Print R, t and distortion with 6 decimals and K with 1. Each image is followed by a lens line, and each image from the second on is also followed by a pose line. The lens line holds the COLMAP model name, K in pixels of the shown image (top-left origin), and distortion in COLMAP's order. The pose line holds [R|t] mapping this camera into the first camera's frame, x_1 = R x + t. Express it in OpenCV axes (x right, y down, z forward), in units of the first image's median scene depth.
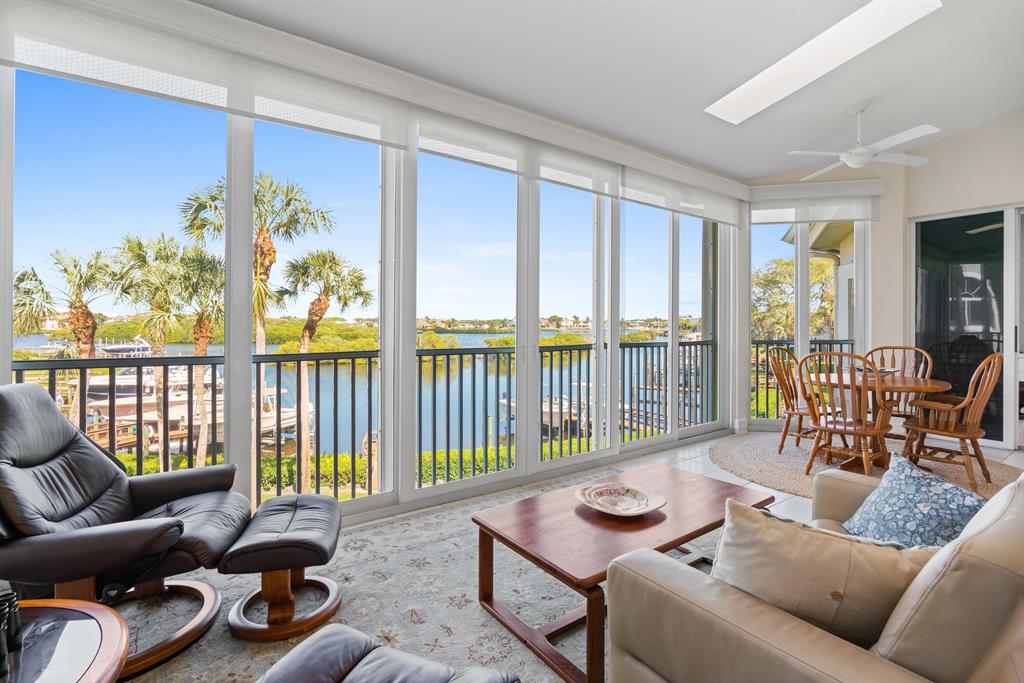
lens RADIAL K [[460.6, 0, 512.6], [0, 460.6, 325.4], [0, 0, 1]] dist [0.000627, 0.000518]
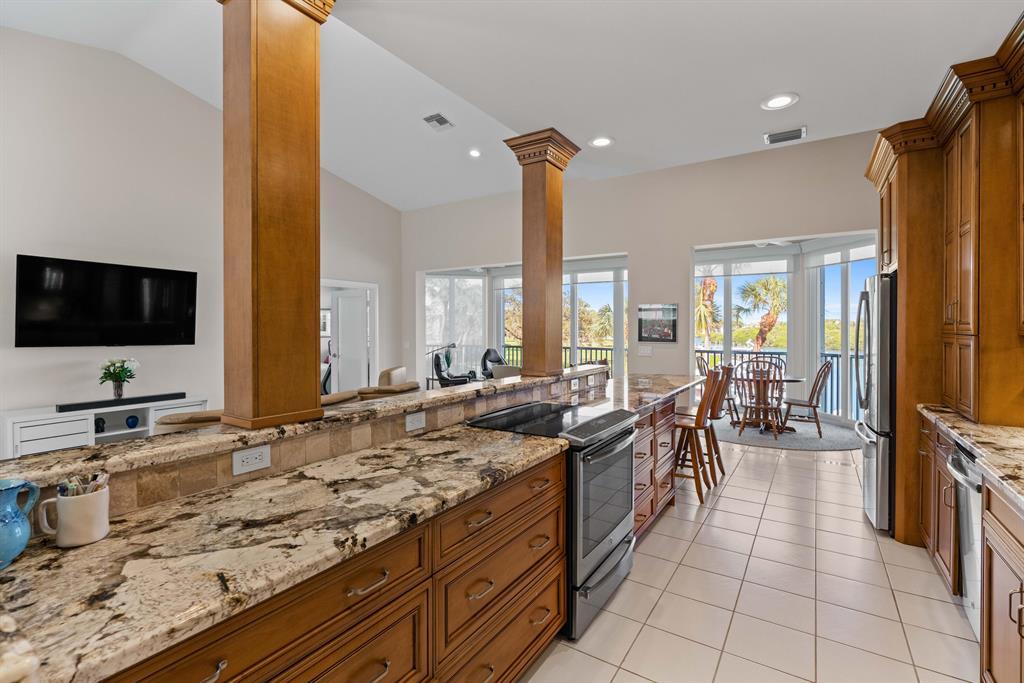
lens RADIAL K [[467.8, 0, 504.2], [0, 467.8, 336.1], [0, 0, 1]] dist [-0.005394, 0.000082]
pose [[0.360433, 0.011825, -0.932710, 0.606347], [-0.001322, 0.999925, 0.012166, -0.014552], [0.932784, -0.003152, 0.360422, -0.136926]]
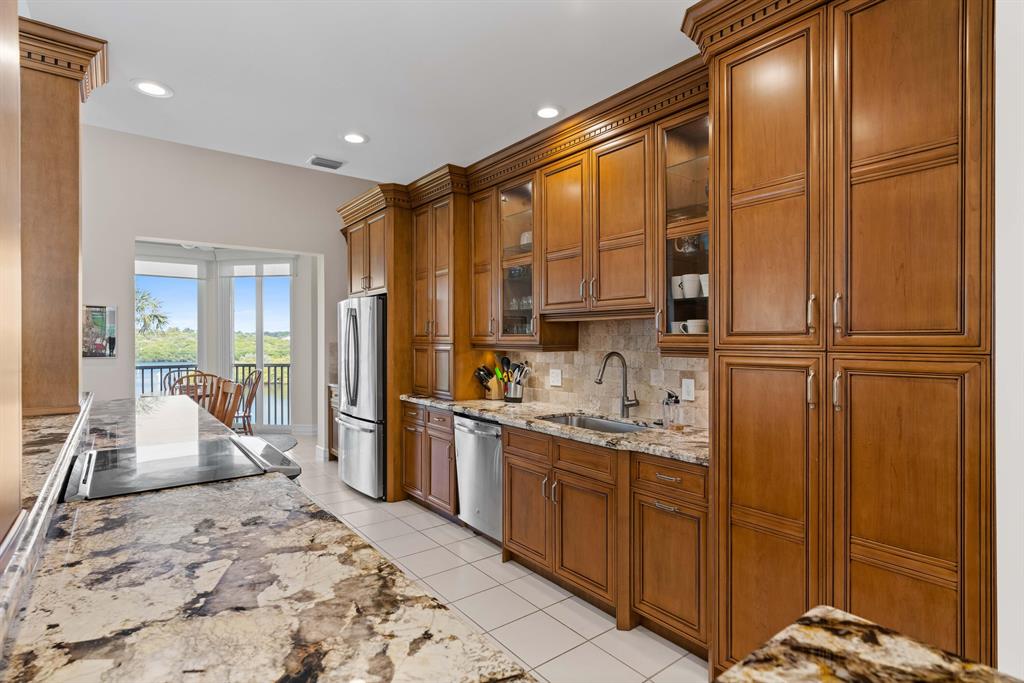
lens RADIAL K [[515.3, 0, 506.6], [0, 515.3, 343.3], [0, 0, 1]] dist [0.001441, 0.000573]
pose [[0.999349, -0.003284, 0.035915, 0.525554], [0.003089, 0.999980, 0.005490, -0.014534], [-0.035932, -0.005375, 0.999340, -0.208079]]
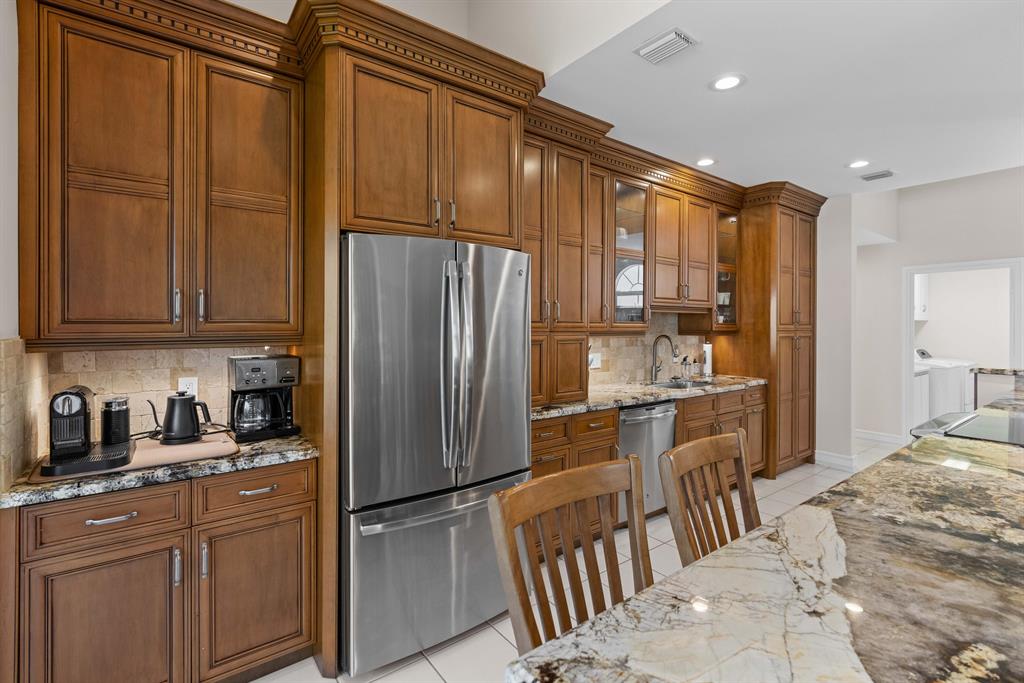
lens RADIAL K [[464.7, 0, 509.3], [0, 464.7, 321.4], [0, 0, 1]] dist [-0.004743, -0.000104]
pose [[-0.020440, 0.007904, 0.999760, 0.276169], [0.003023, 0.999965, -0.007843, -0.016019], [-0.999787, 0.002862, -0.020463, 0.138901]]
